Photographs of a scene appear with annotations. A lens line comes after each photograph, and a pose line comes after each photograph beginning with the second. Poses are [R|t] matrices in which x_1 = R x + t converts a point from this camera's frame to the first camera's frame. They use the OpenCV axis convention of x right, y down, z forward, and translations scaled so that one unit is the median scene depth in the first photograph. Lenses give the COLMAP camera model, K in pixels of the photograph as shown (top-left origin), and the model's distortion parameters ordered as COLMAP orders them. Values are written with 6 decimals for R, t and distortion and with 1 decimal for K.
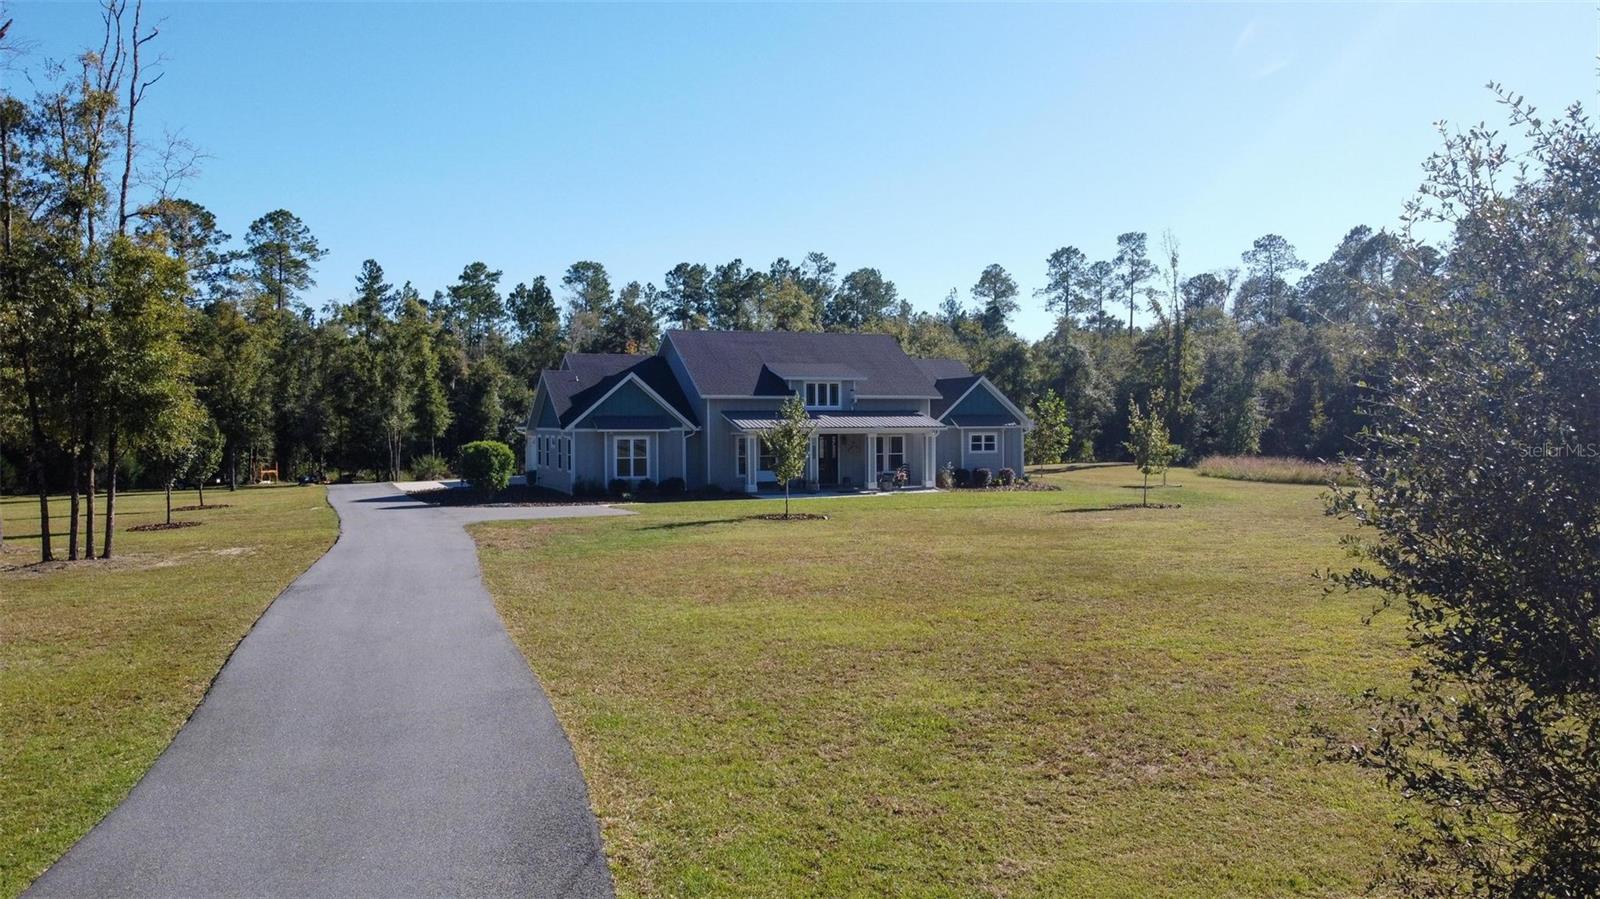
lens RADIAL K [[1229.9, 0, 800.0], [0, 1229.9, 449.5], [0, 0, 1]] dist [-0.002807, -0.003459]
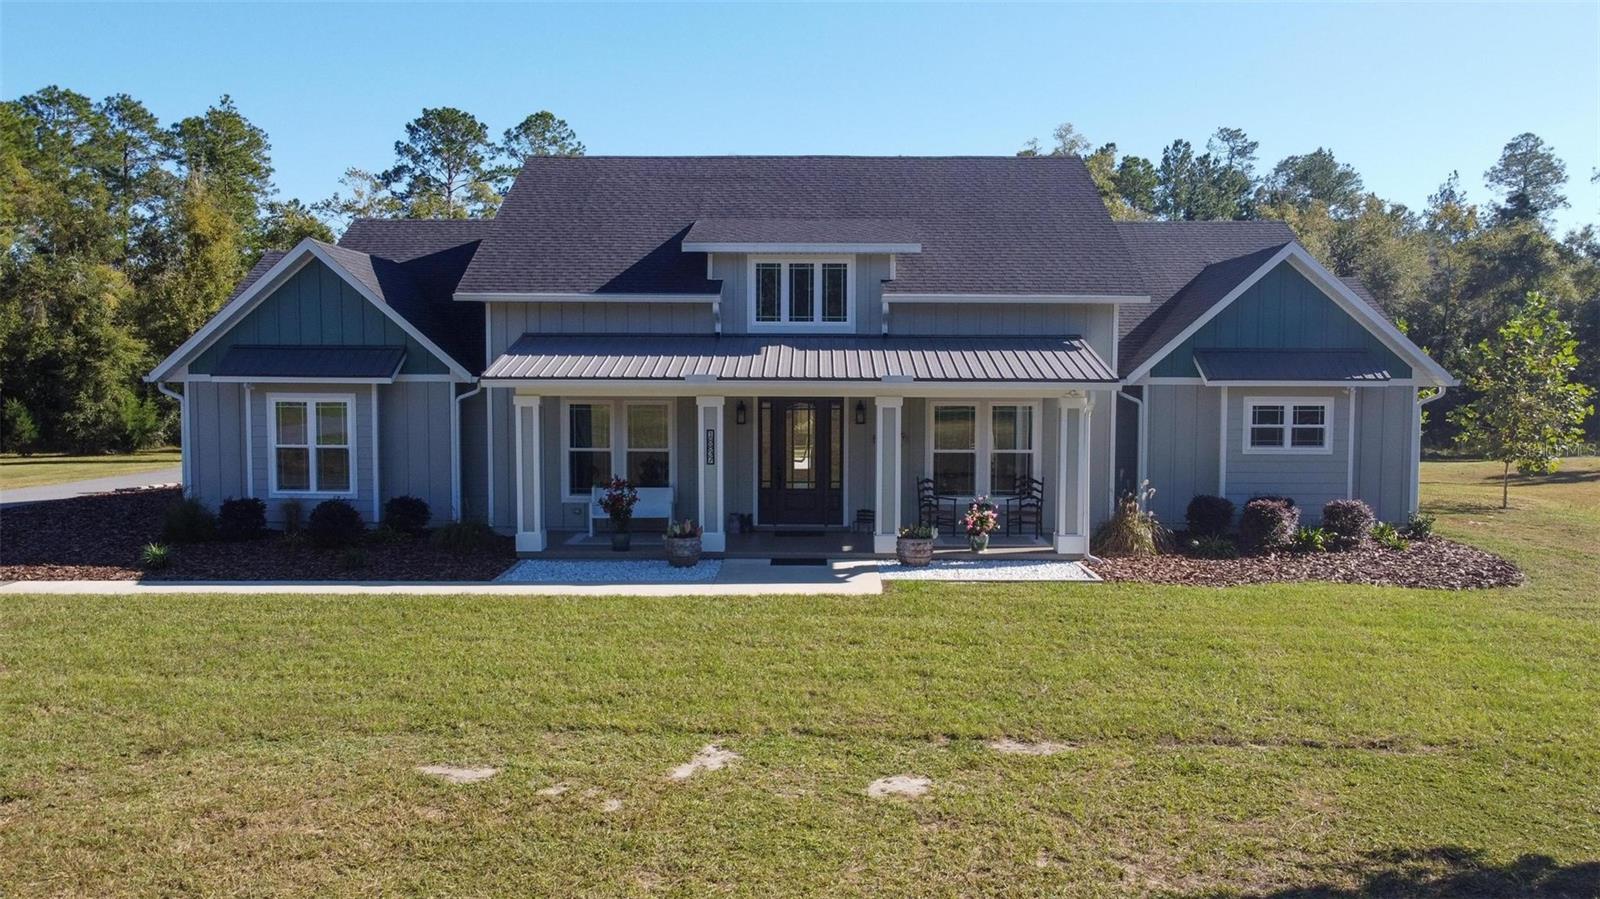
lens RADIAL K [[1229.9, 0, 800.0], [0, 1229.9, 449.5], [0, 0, 1]] dist [-0.002807, -0.003459]
pose [[0.920334, 0.034205, -0.389636, 0.073328], [-0.017812, 0.998801, 0.045607, -0.005805], [0.390728, -0.035033, 0.919839, 0.280667]]
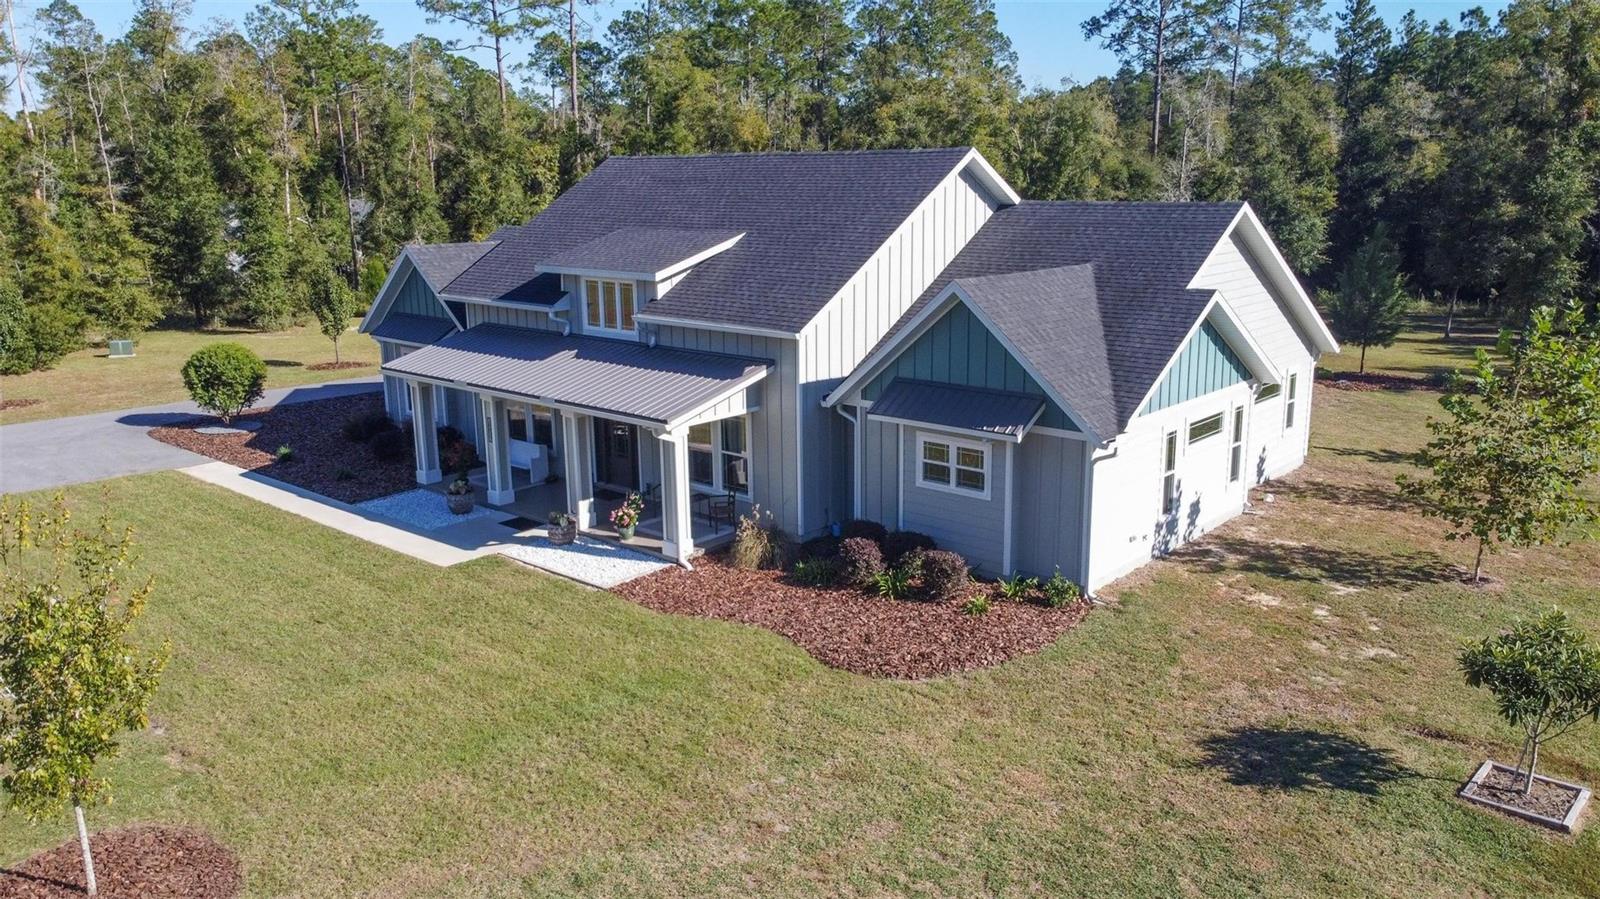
lens RADIAL K [[1215.0, 0, 800.0], [0, 1215.0, 449.5], [0, 0, 1]] dist [-0.002670, -0.001942]
pose [[0.431538, 0.203705, -0.878794, 0.206006], [-0.010478, 0.975237, 0.220915, -0.041228], [0.902034, -0.086125, 0.422986, 0.374877]]
